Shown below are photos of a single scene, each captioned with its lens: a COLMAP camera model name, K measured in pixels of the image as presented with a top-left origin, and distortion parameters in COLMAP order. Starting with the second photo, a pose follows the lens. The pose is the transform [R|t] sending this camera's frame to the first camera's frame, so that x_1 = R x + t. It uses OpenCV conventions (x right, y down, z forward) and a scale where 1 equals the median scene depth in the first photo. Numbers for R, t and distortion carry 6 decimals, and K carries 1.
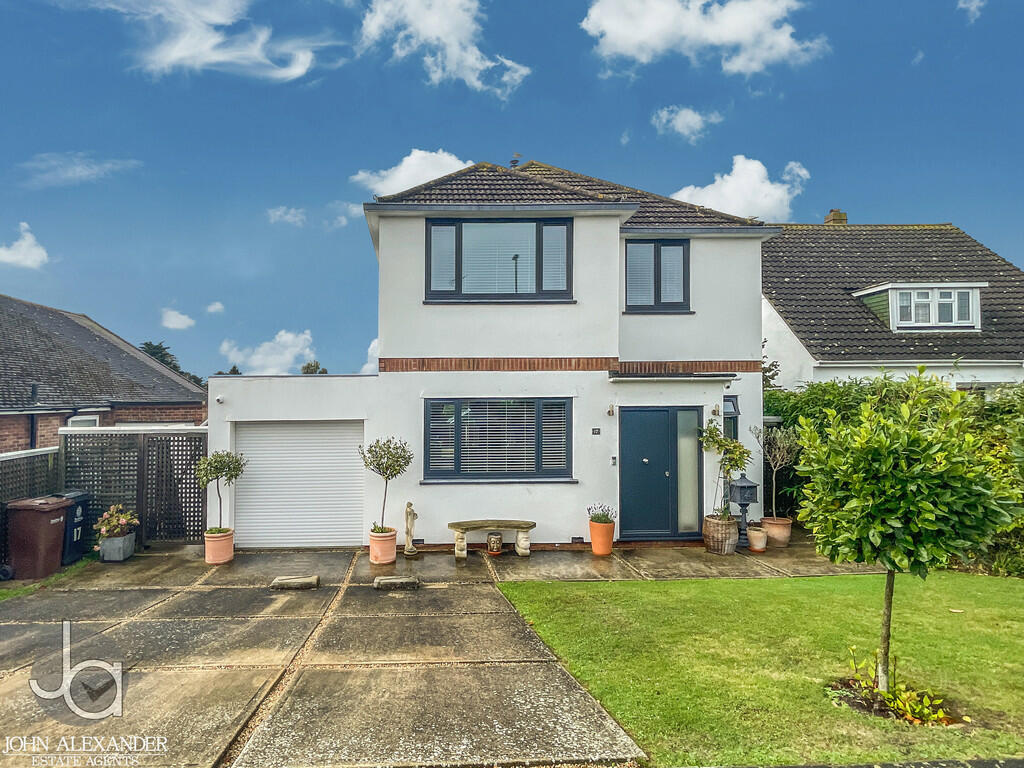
lens RADIAL K [[584.2, 0, 511.8], [0, 584.2, 396.6], [0, 0, 1]] dist [0.003273, -0.000096]
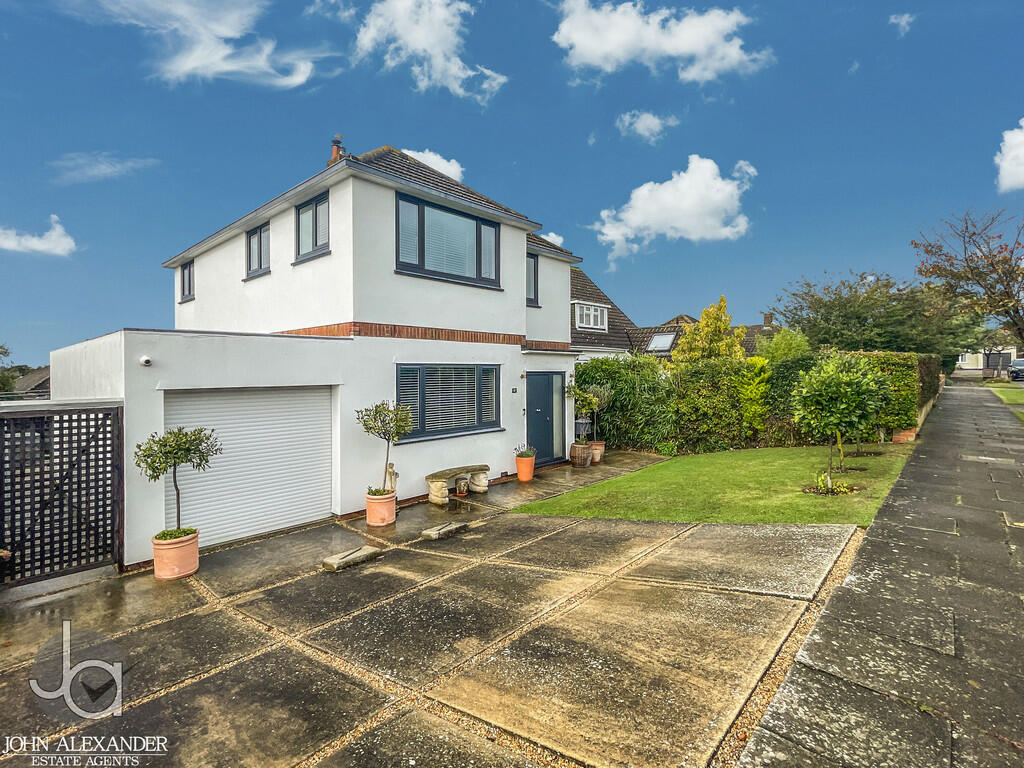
lens RADIAL K [[499.5, 0, 512.0], [0, 499.5, 384.0], [0, 0, 1]] dist [-0.003079, -0.000298]
pose [[0.663527, -0.013966, 0.748022, -0.698717], [-0.001709, 0.999795, 0.020182, 0.021947], [-0.748151, -0.014669, 0.663367, 0.253006]]
